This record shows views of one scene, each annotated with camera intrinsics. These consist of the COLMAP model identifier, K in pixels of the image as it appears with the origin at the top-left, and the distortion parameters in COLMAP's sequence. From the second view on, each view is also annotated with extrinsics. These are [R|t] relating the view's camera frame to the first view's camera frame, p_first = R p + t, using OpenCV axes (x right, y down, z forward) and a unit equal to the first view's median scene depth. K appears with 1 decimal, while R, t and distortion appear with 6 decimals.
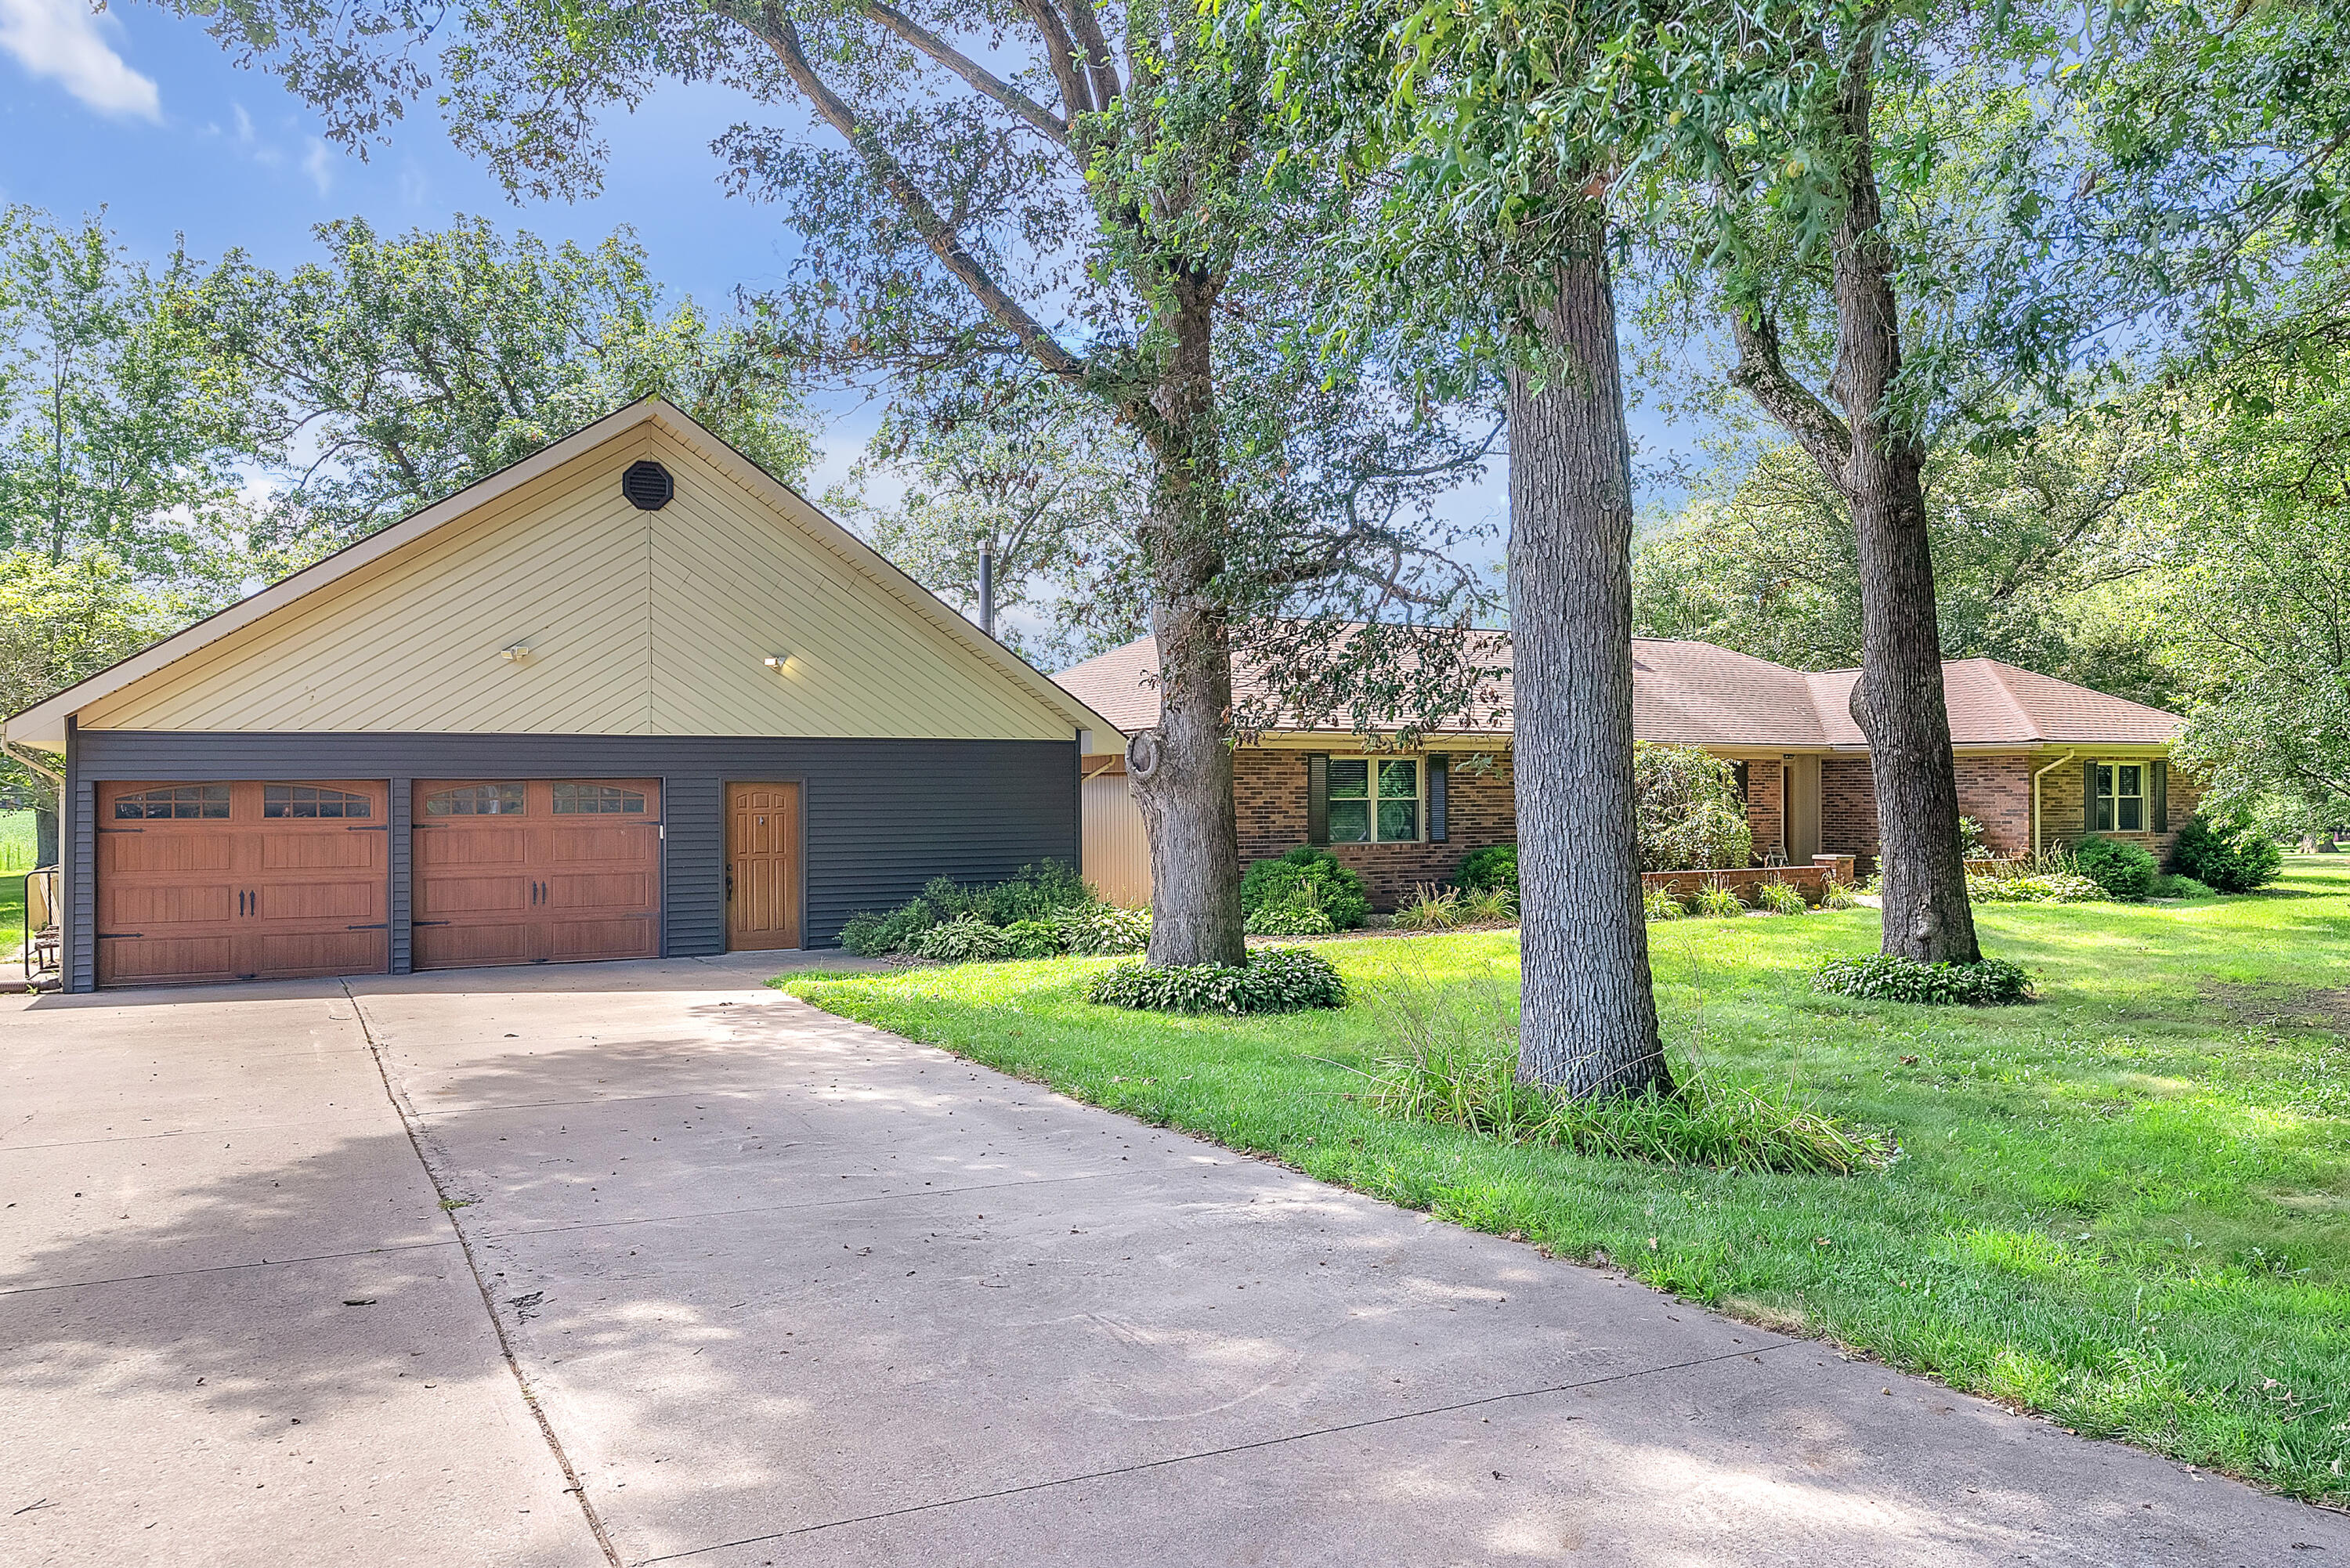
lens RADIAL K [[1578.8, 0, 1175.0], [0, 1578.8, 784.0], [0, 0, 1]] dist [-0.010225, -0.001884]
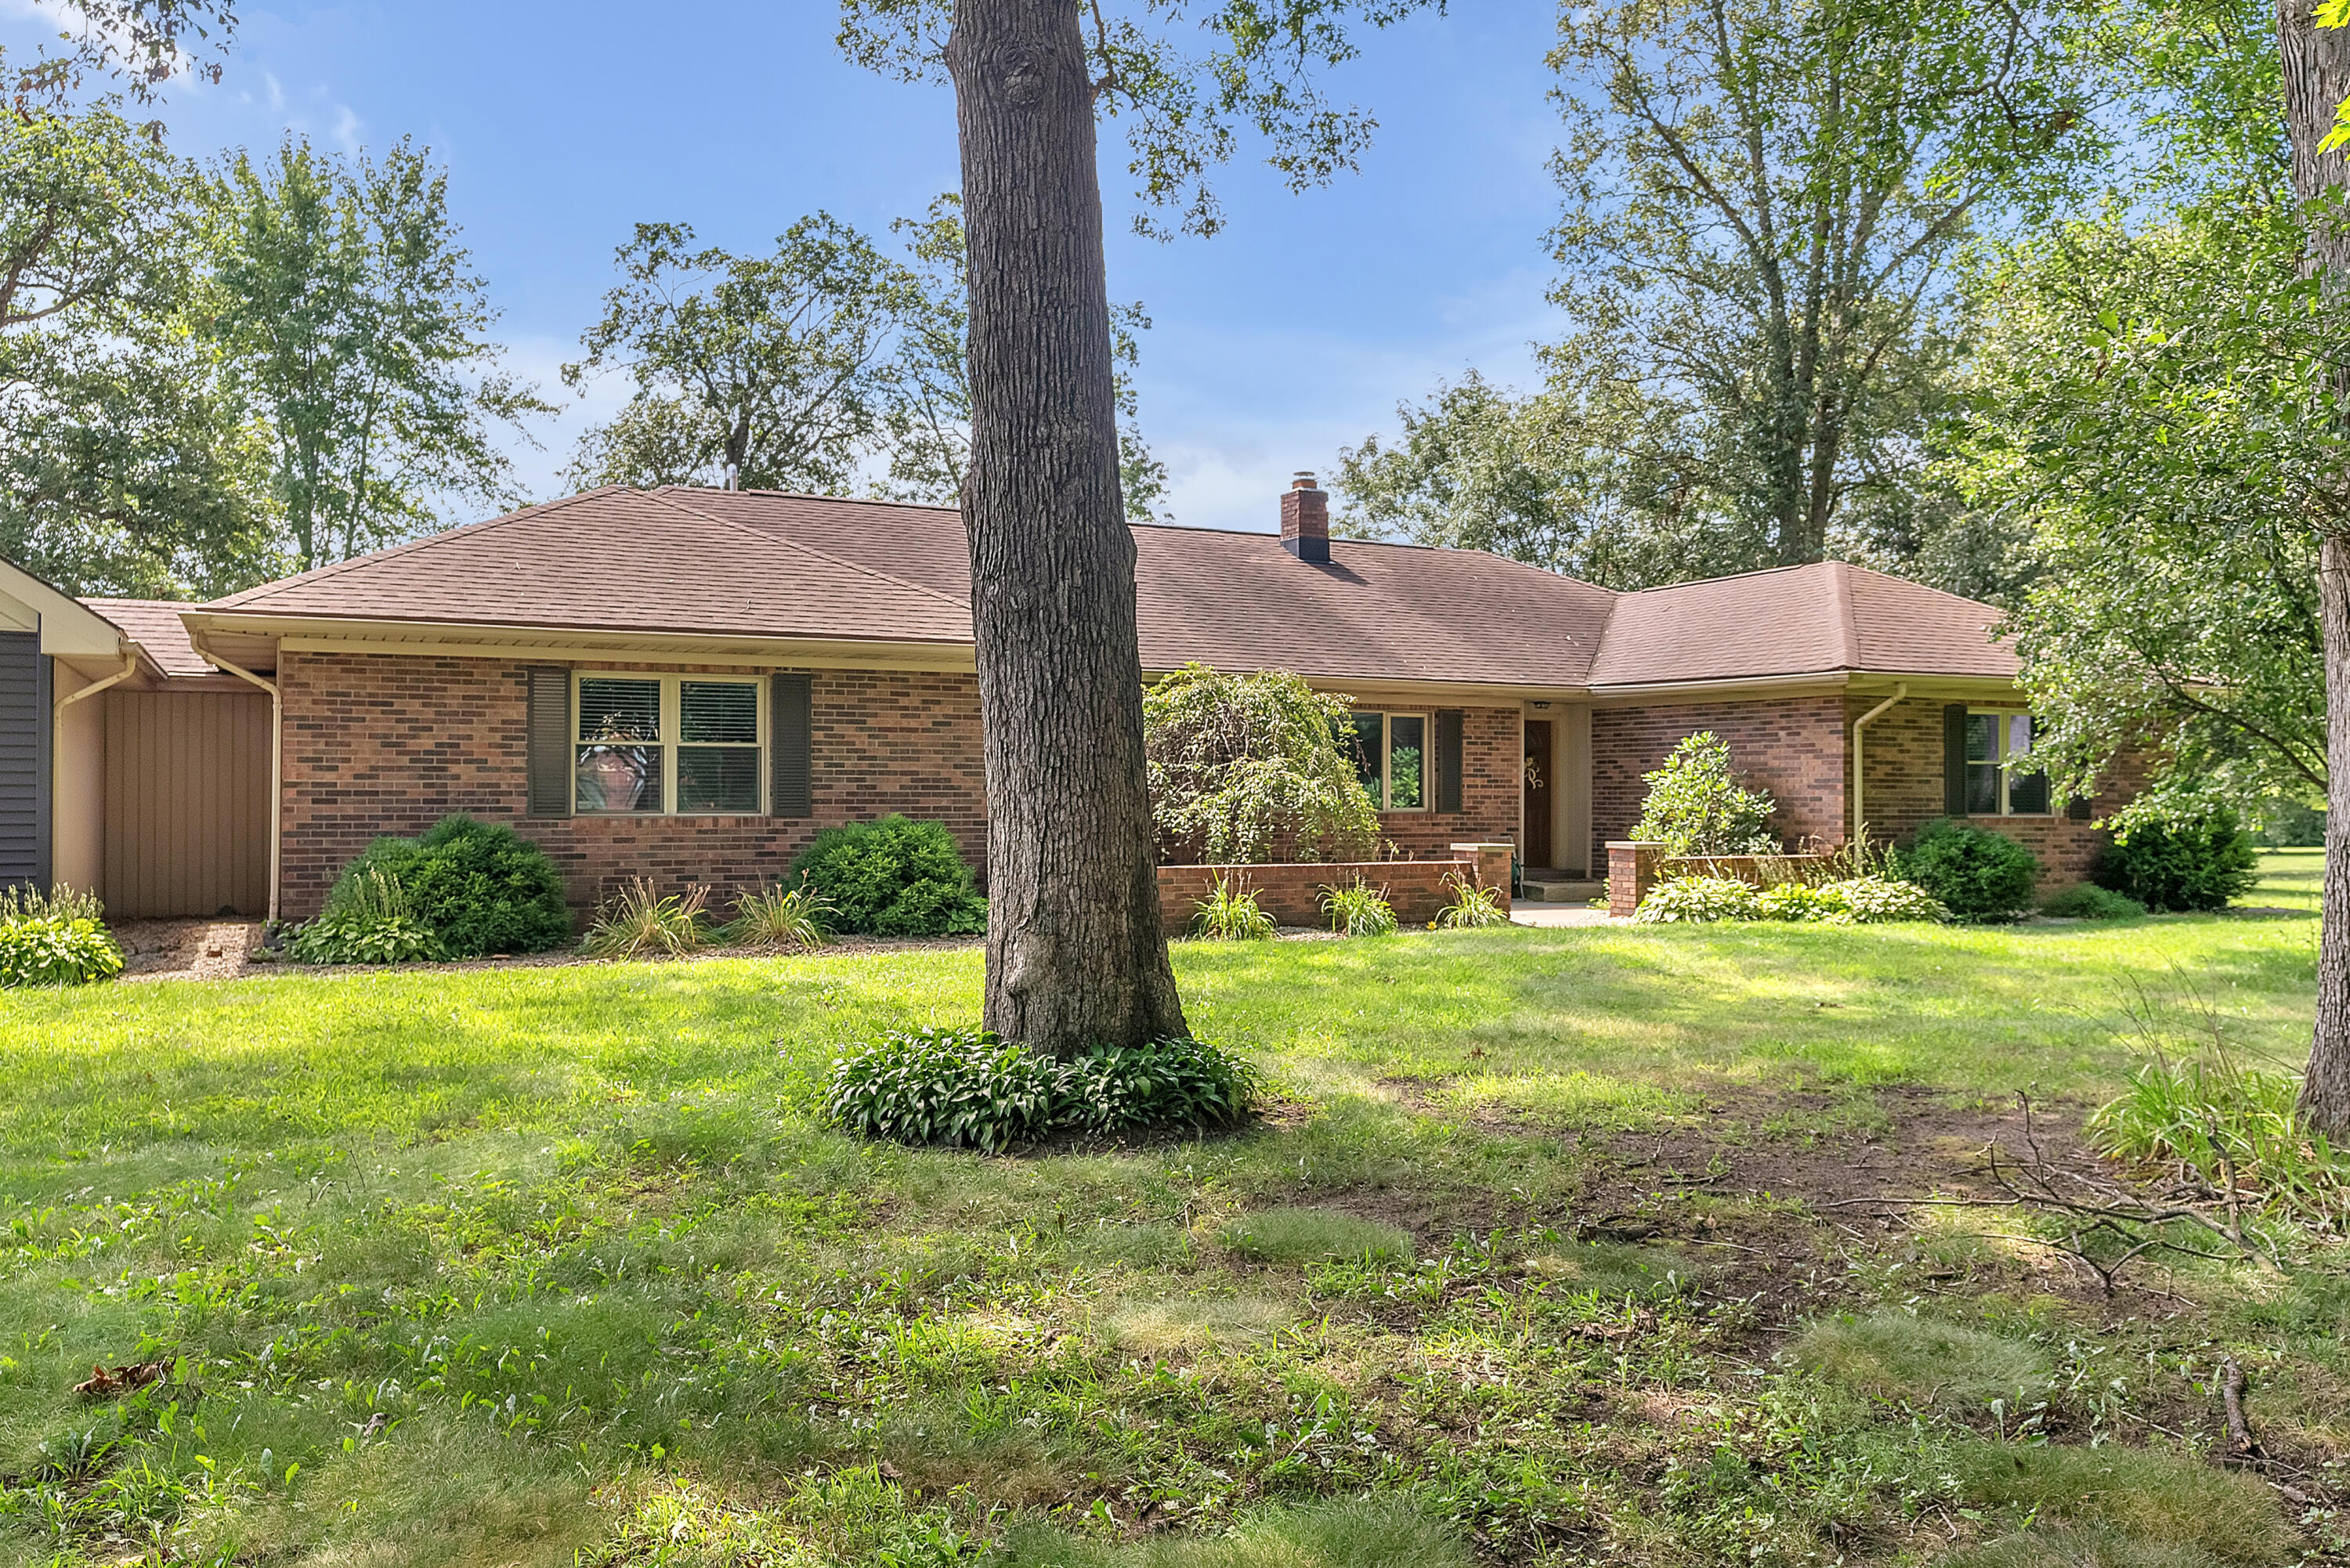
lens RADIAL K [[1775.9, 0, 1175.0], [0, 1775.9, 784.0], [0, 0, 1]] dist [-0.004368, 0.000185]
pose [[0.999389, 0.006318, -0.034364, 0.328292], [-0.006335, 0.999980, -0.000404, 0.022887], [0.034360, 0.000622, 0.999409, 0.295465]]
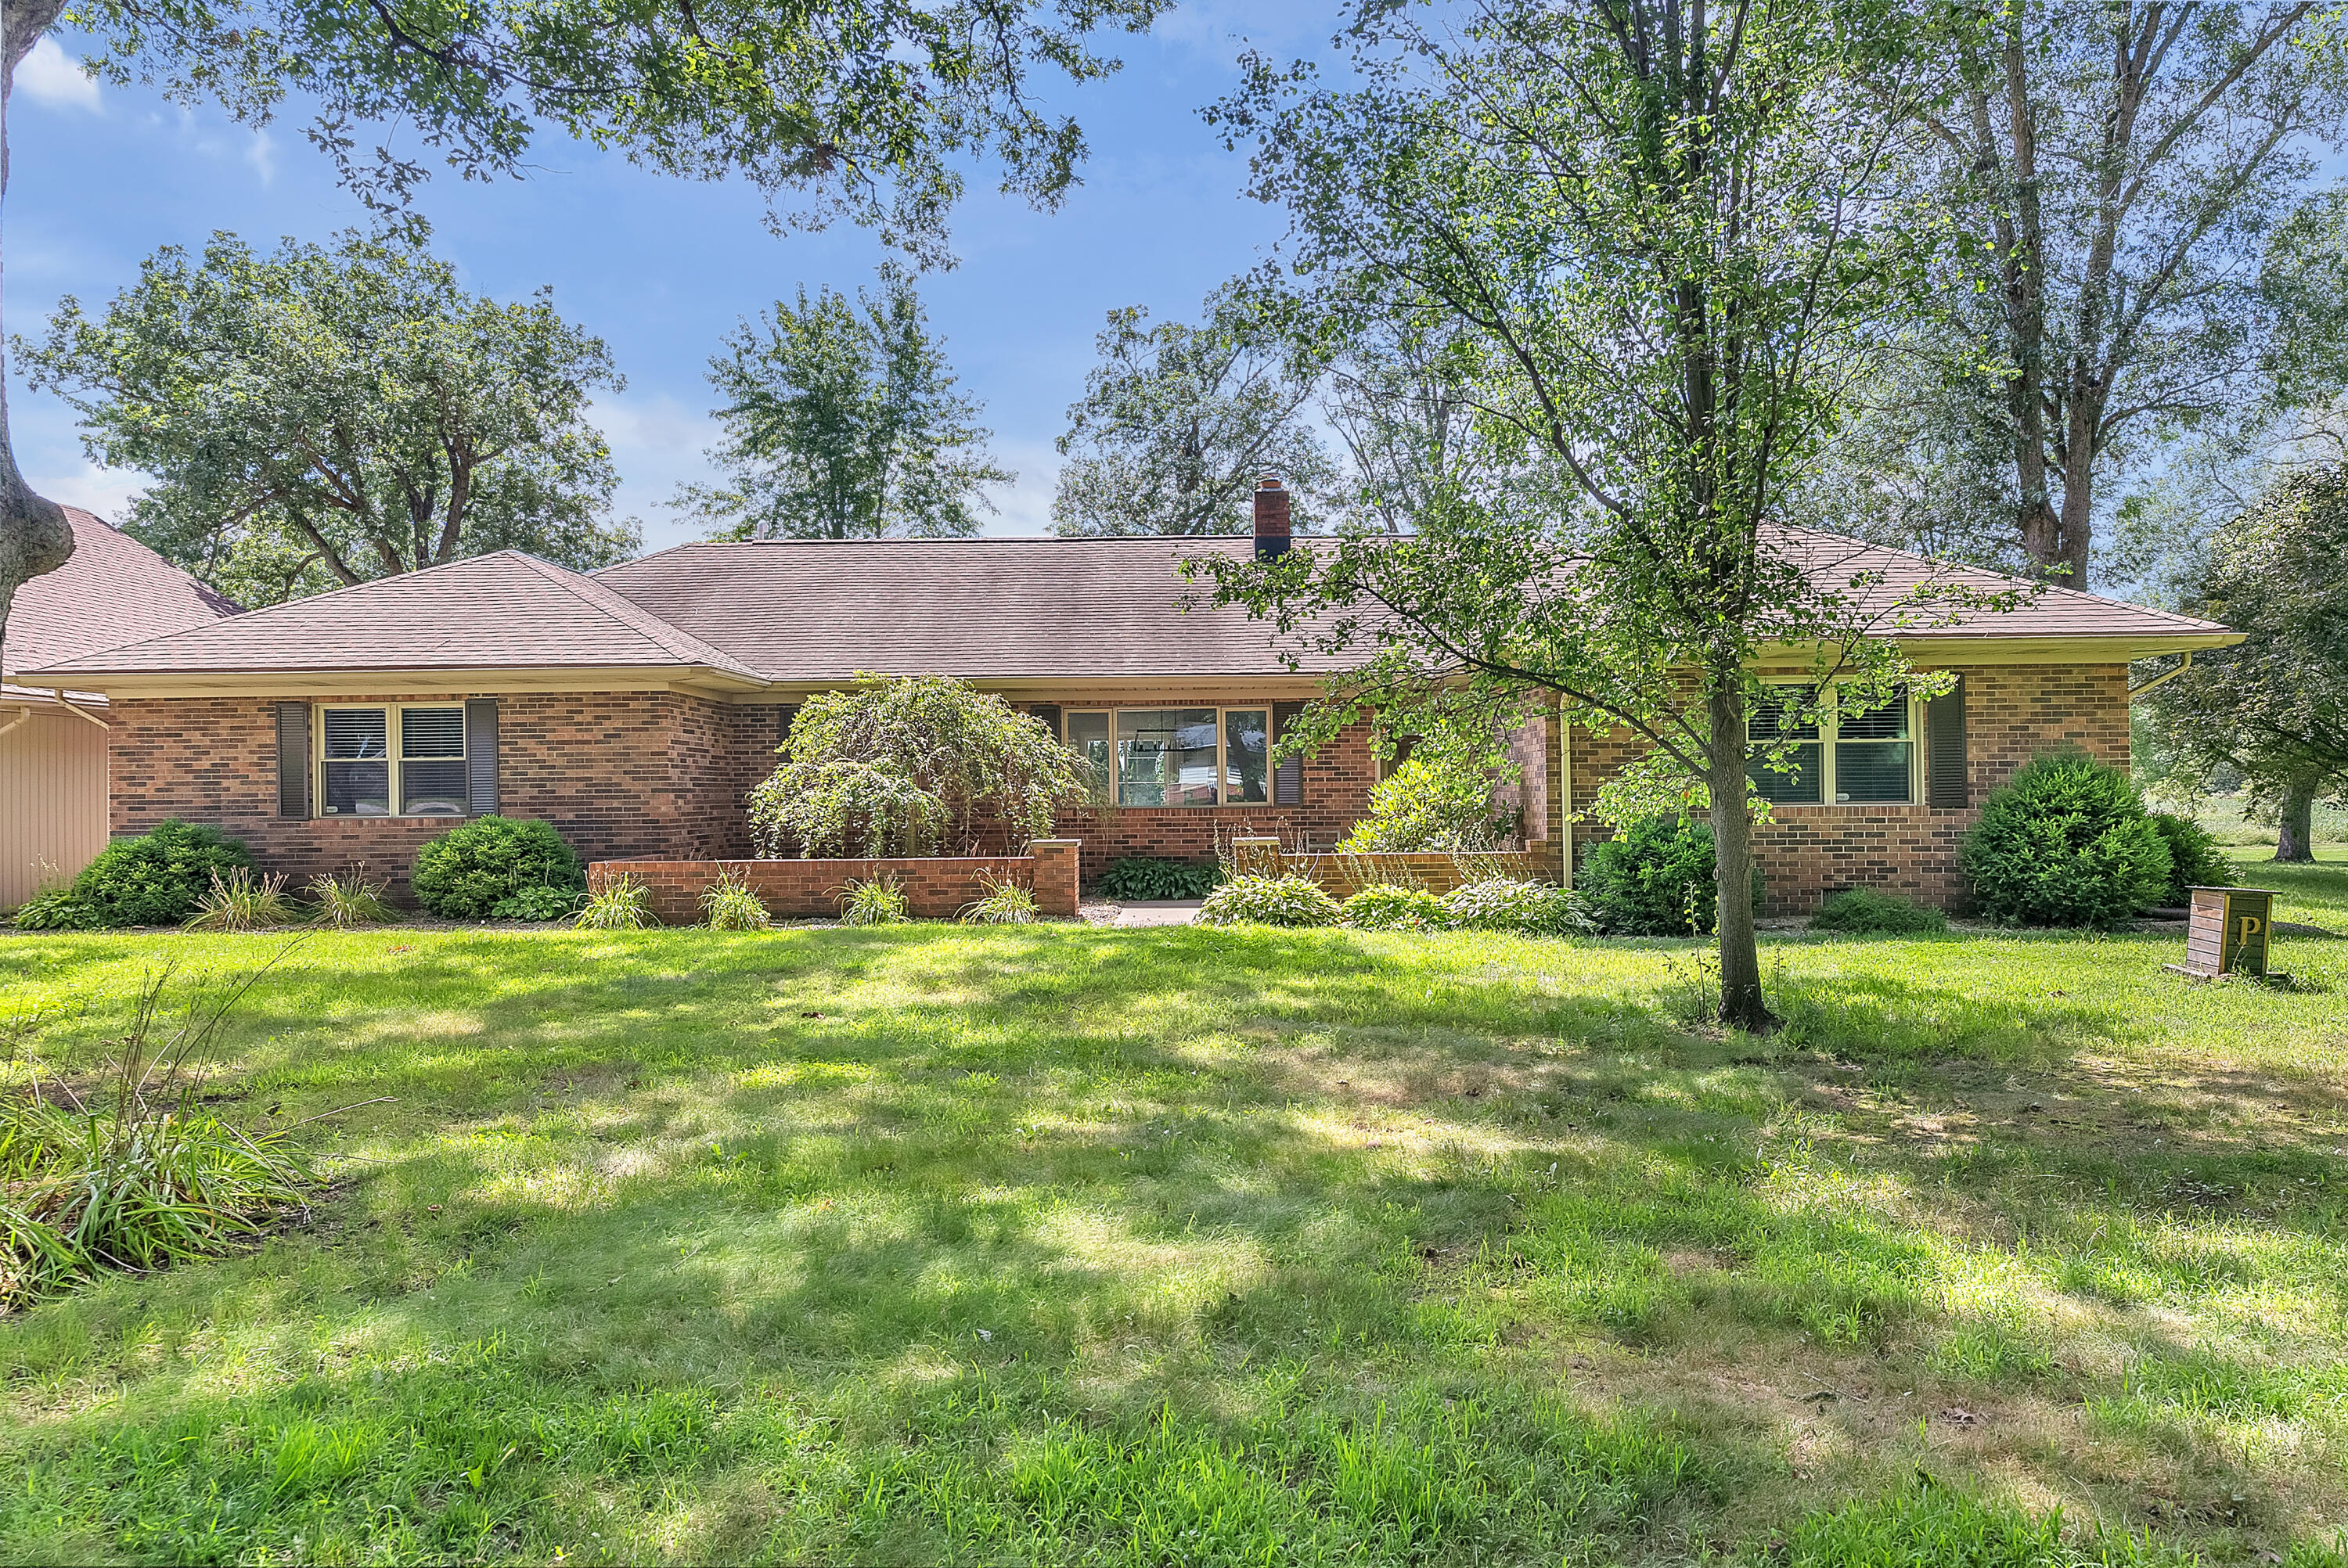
lens RADIAL K [[1577.3, 0, 1174.0], [0, 1577.3, 784.0], [0, 0, 1]] dist [-0.010225, -0.001884]
pose [[0.873702, -0.008781, -0.486382, 0.783440], [0.010942, 0.999939, 0.001602, 0.023003], [0.486338, -0.006721, 0.873745, 0.488558]]
